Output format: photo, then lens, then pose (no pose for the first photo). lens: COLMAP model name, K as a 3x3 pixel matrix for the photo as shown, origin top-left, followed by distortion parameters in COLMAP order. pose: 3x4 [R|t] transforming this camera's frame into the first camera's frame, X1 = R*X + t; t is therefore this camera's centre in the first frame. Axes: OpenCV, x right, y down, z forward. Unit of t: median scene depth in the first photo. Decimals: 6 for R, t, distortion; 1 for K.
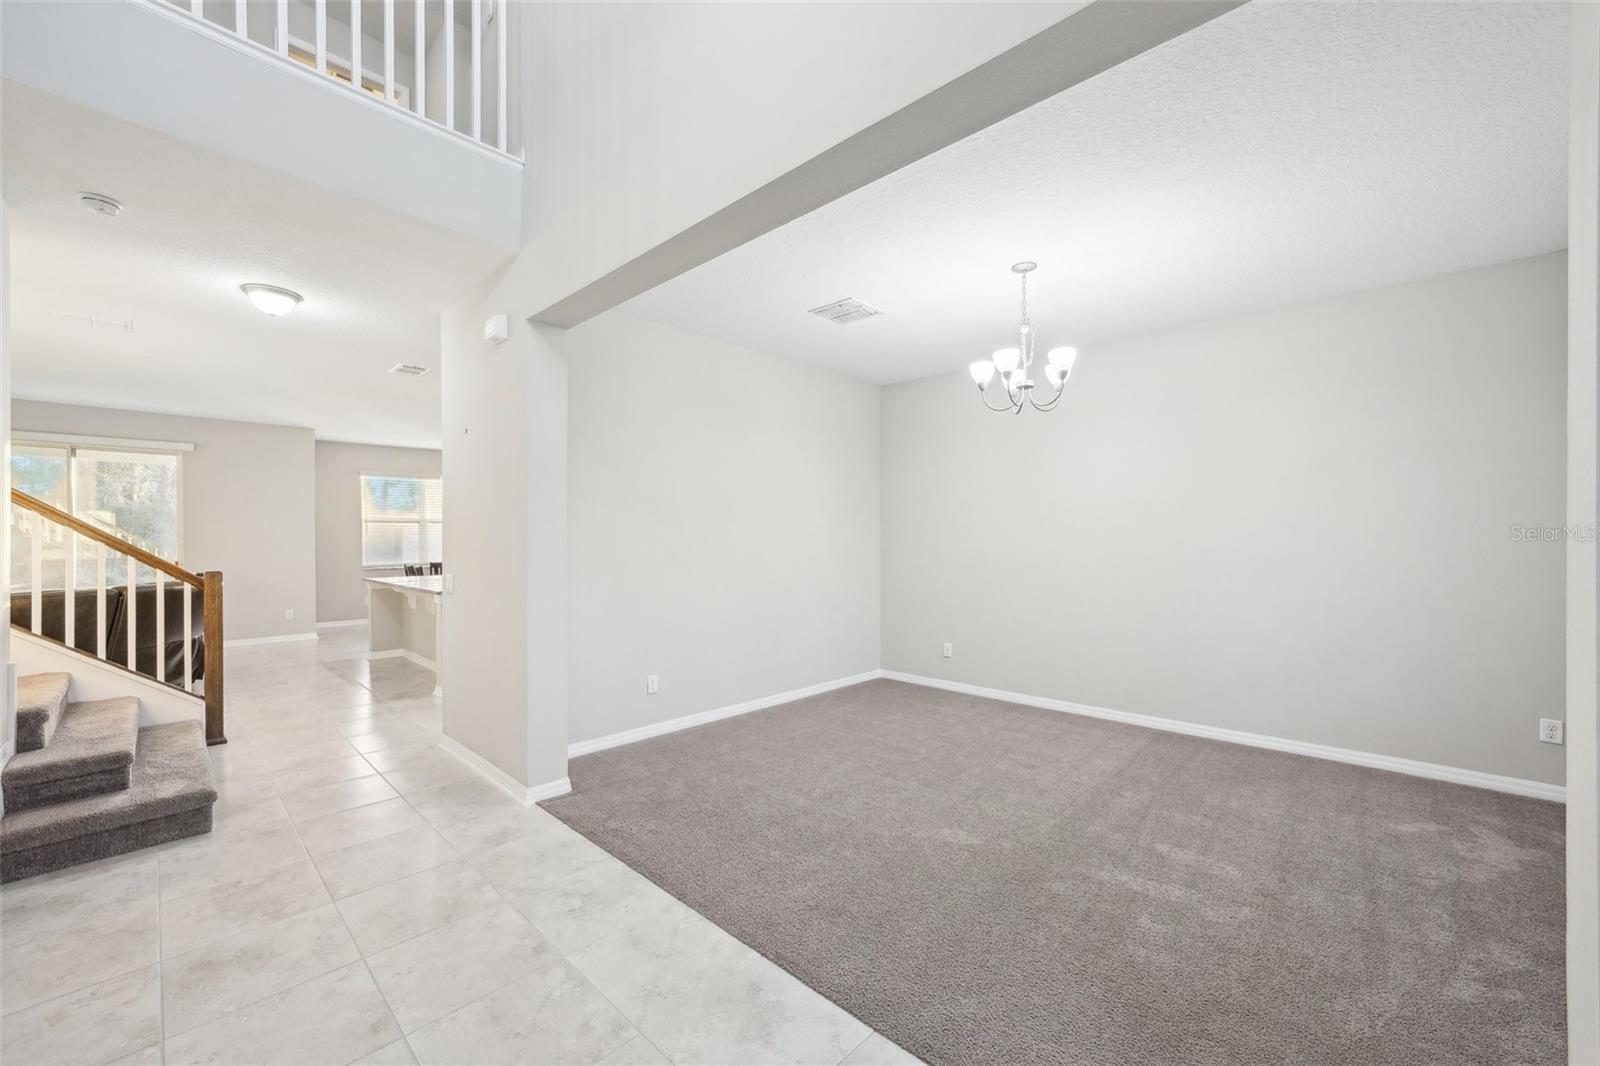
lens RADIAL K [[630.0, 0, 800.0], [0, 630.0, 533.0], [0, 0, 1]] dist [-0.019556, 0.000001]
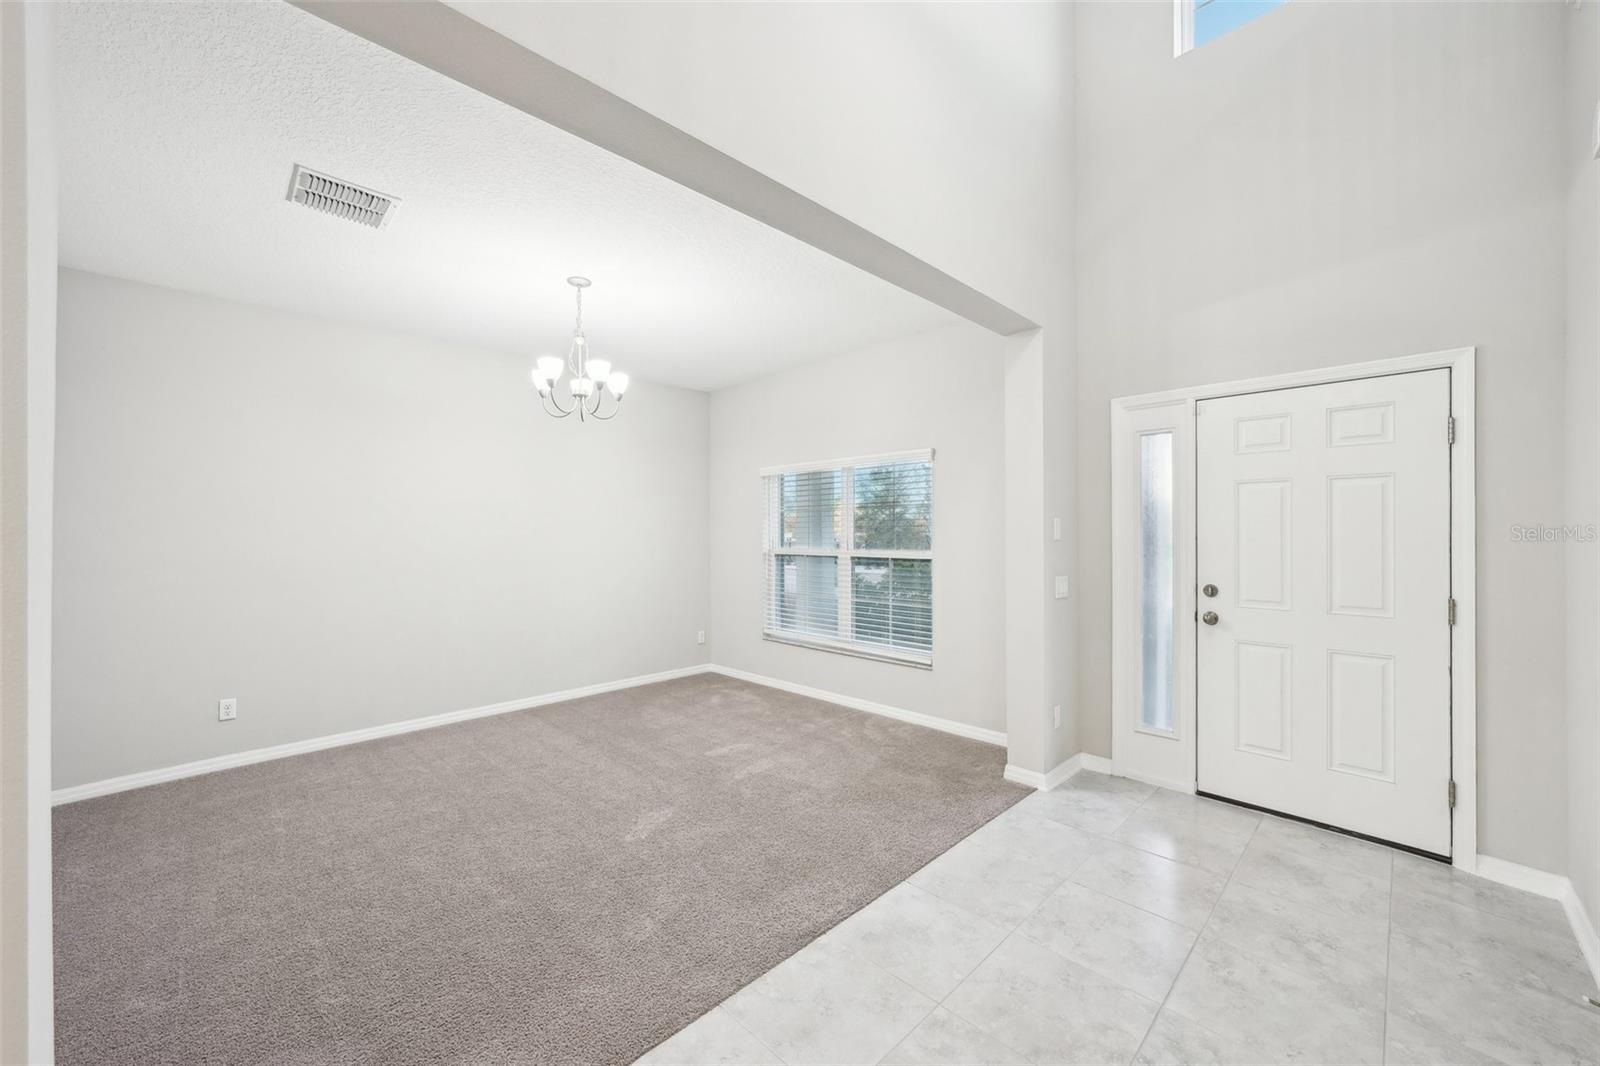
lens RADIAL K [[606.1, 0, 803.0], [0, 606.1, 529.7], [0, 0, 1]] dist [-0.001273, -0.000144]
pose [[0.049133, 0.003380, 0.998787, -0.633702], [0.007078, 0.999968, -0.003732, 0.000422], [-0.998767, 0.007253, 0.049108, 0.574352]]
